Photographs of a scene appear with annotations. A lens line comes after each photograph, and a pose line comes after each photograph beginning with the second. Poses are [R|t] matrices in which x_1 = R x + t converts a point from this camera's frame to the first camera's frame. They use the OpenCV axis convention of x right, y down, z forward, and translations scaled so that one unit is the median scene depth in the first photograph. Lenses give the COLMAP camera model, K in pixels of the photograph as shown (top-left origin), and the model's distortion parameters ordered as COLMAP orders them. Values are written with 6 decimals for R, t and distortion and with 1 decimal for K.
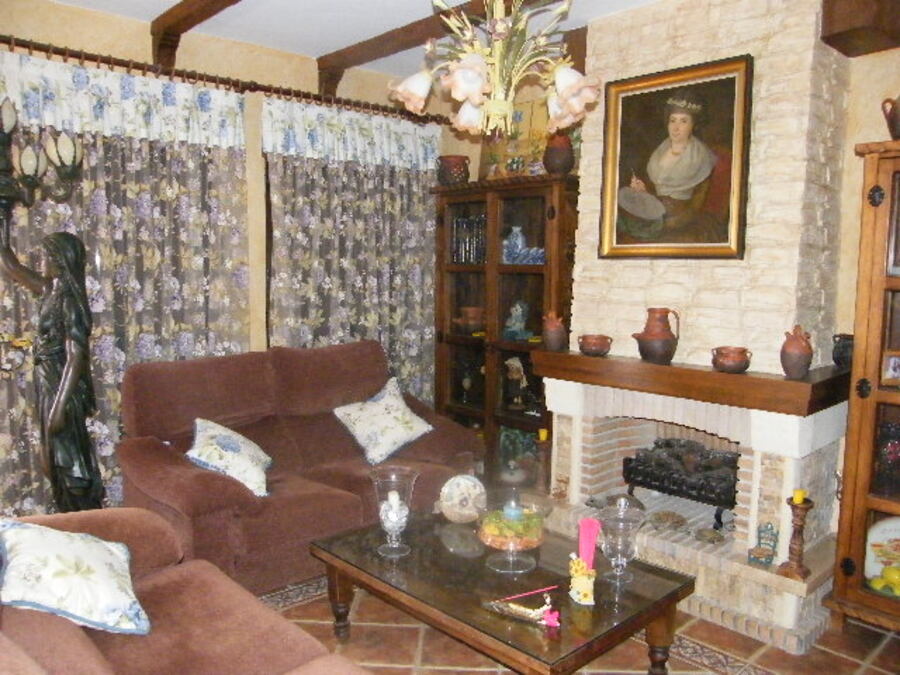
lens RADIAL K [[720.1, 0, 449.5], [0, 720.1, 341.3], [0, 0, 1]] dist [-0.135971, 0.110481]
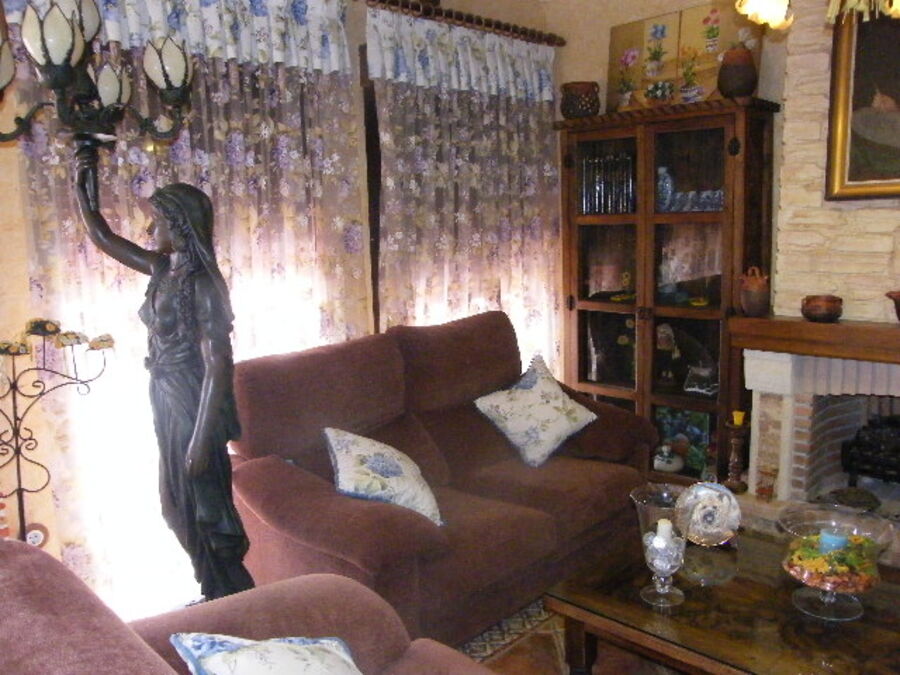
lens RADIAL K [[720.1, 0, 419.3], [0, 720.1, 338.2], [0, 0, 1]] dist [-0.135971, 0.110481]
pose [[0.998128, -0.049324, 0.036166, -0.263019], [0.047227, 0.997273, 0.056709, -0.024986], [-0.038864, -0.054895, 0.997736, 0.214958]]
